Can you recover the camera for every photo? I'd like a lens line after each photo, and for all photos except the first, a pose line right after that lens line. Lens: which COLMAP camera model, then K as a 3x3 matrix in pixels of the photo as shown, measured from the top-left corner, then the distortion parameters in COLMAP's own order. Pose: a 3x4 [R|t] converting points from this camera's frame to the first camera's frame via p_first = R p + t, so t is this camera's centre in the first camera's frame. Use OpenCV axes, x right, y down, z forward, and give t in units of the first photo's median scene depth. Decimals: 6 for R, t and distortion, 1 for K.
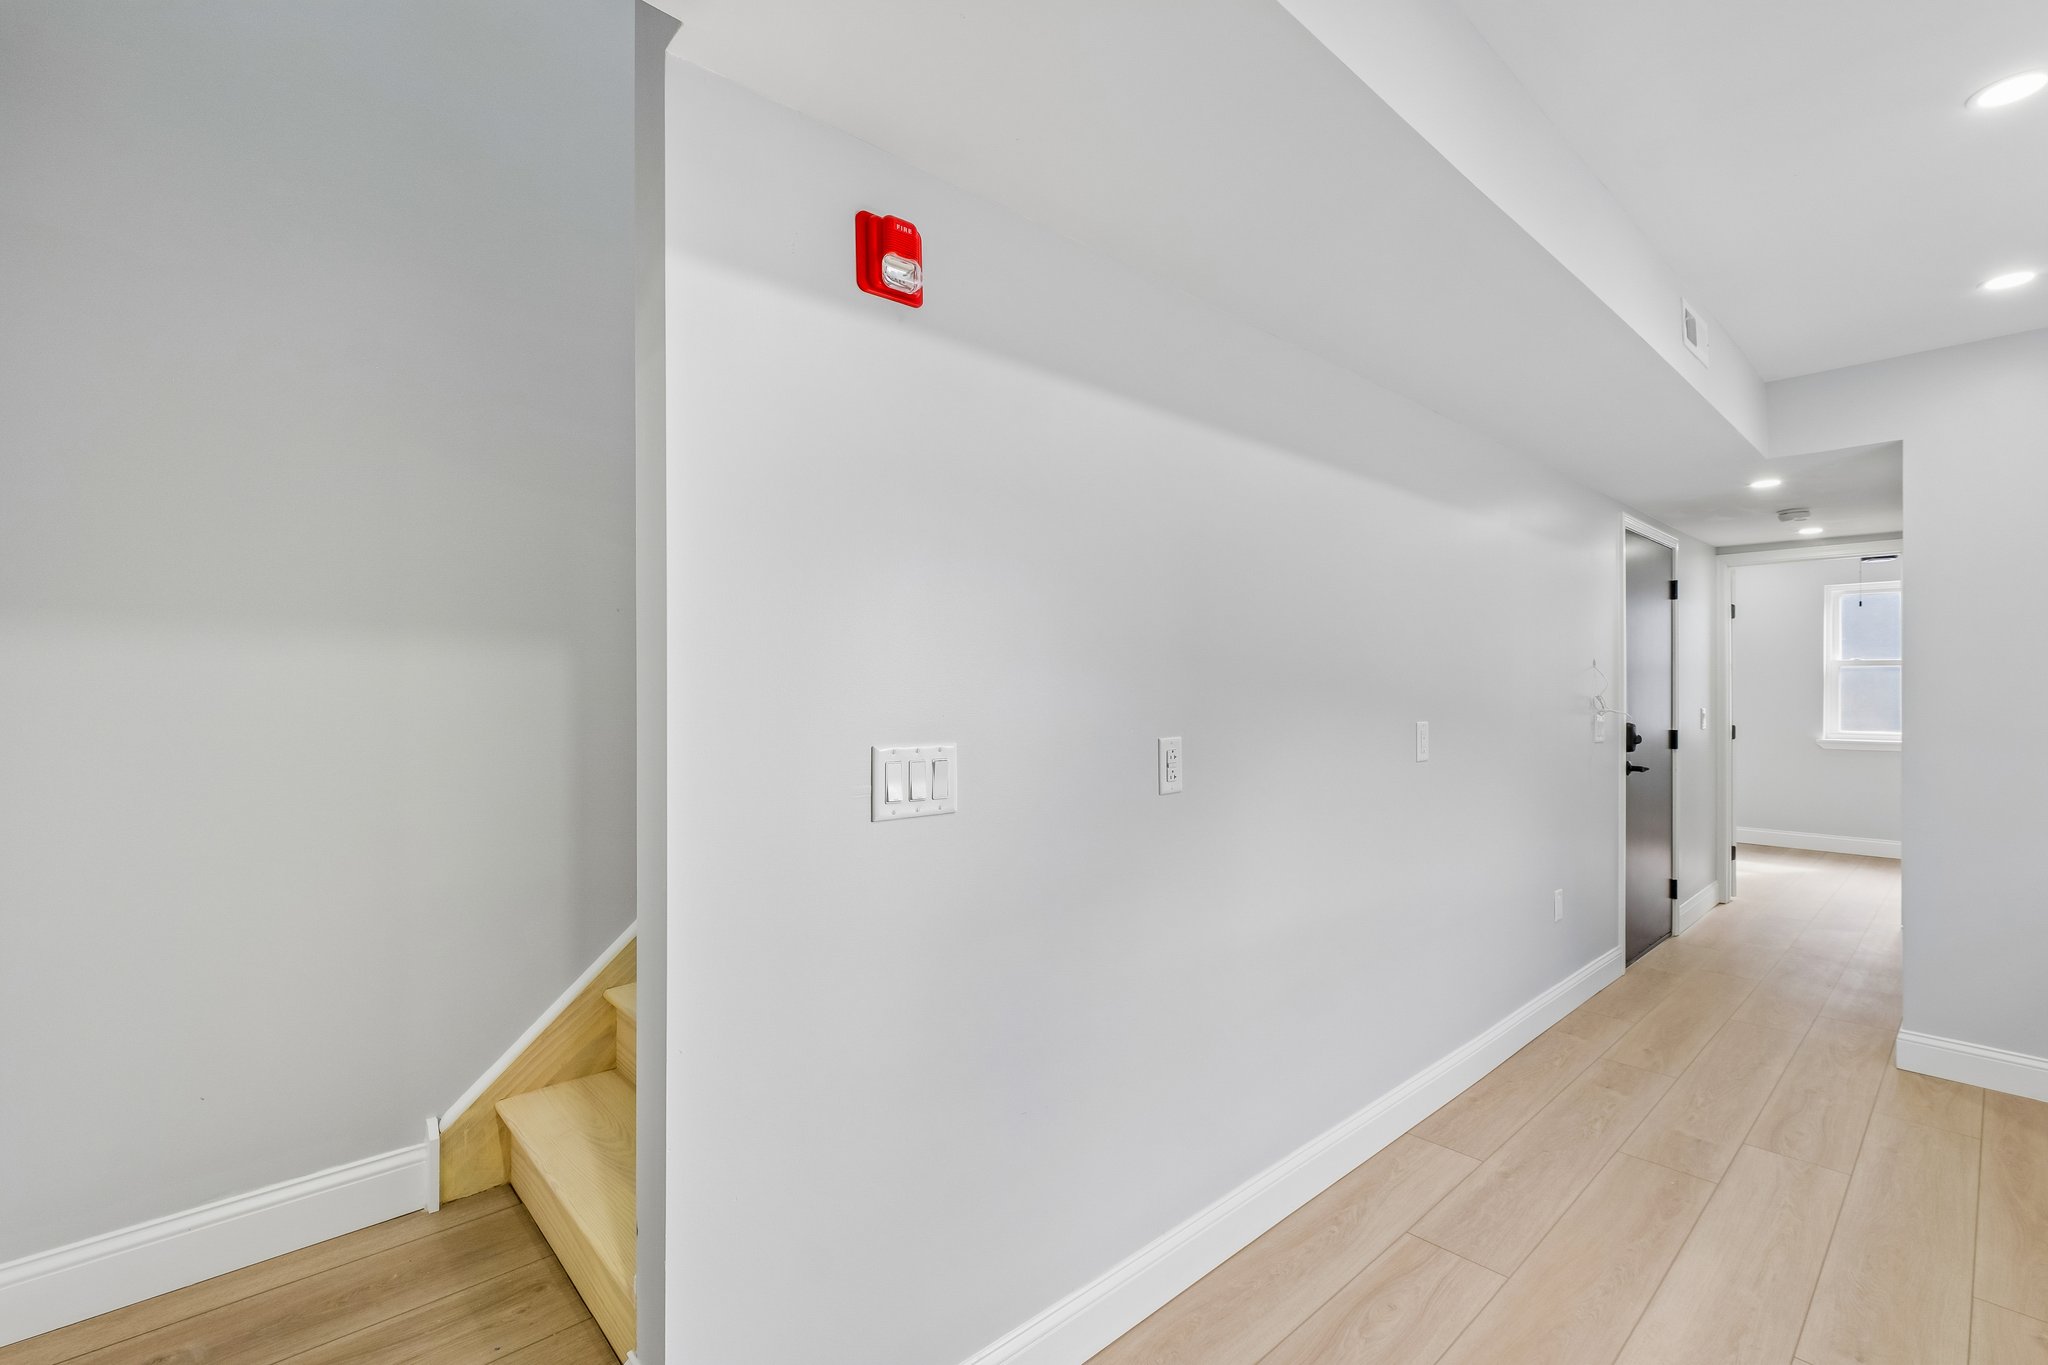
lens RADIAL K [[900.5, 0, 1009.6], [0, 900.5, 676.8], [0, 0, 1]] dist [0.000376, -0.000102]
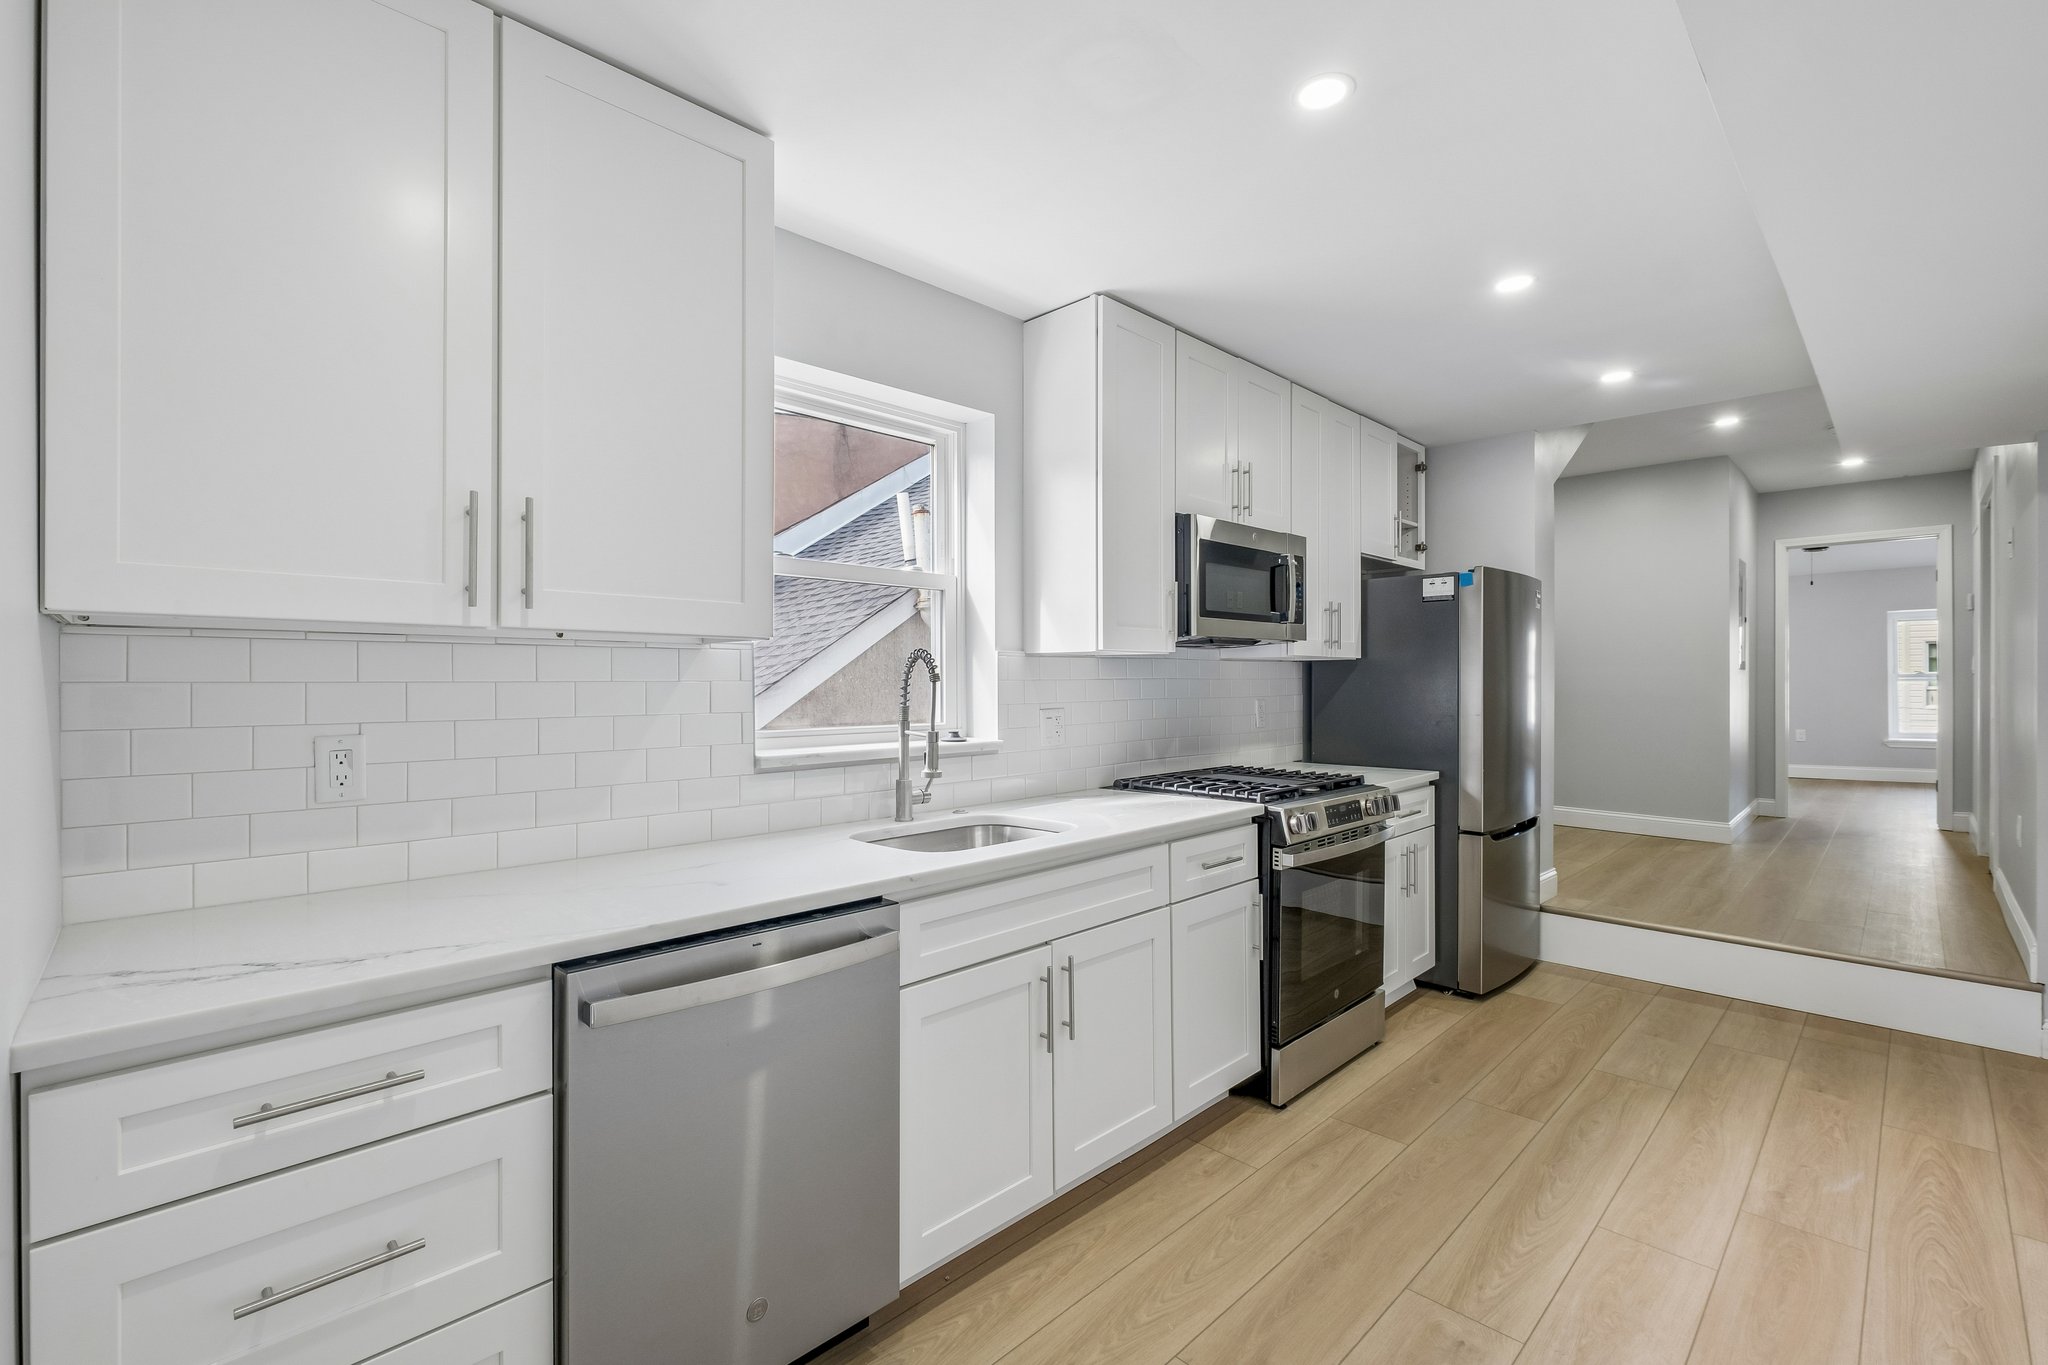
lens RADIAL K [[900.5, 0, 1009.6], [0, 900.5, 676.8], [0, 0, 1]] dist [0.000376, -0.000102]
pose [[-0.999196, -0.002707, -0.040011, 0.831902], [-0.001948, 0.999817, -0.019012, 0.020087], [0.040055, -0.018919, -0.999018, 1.115810]]
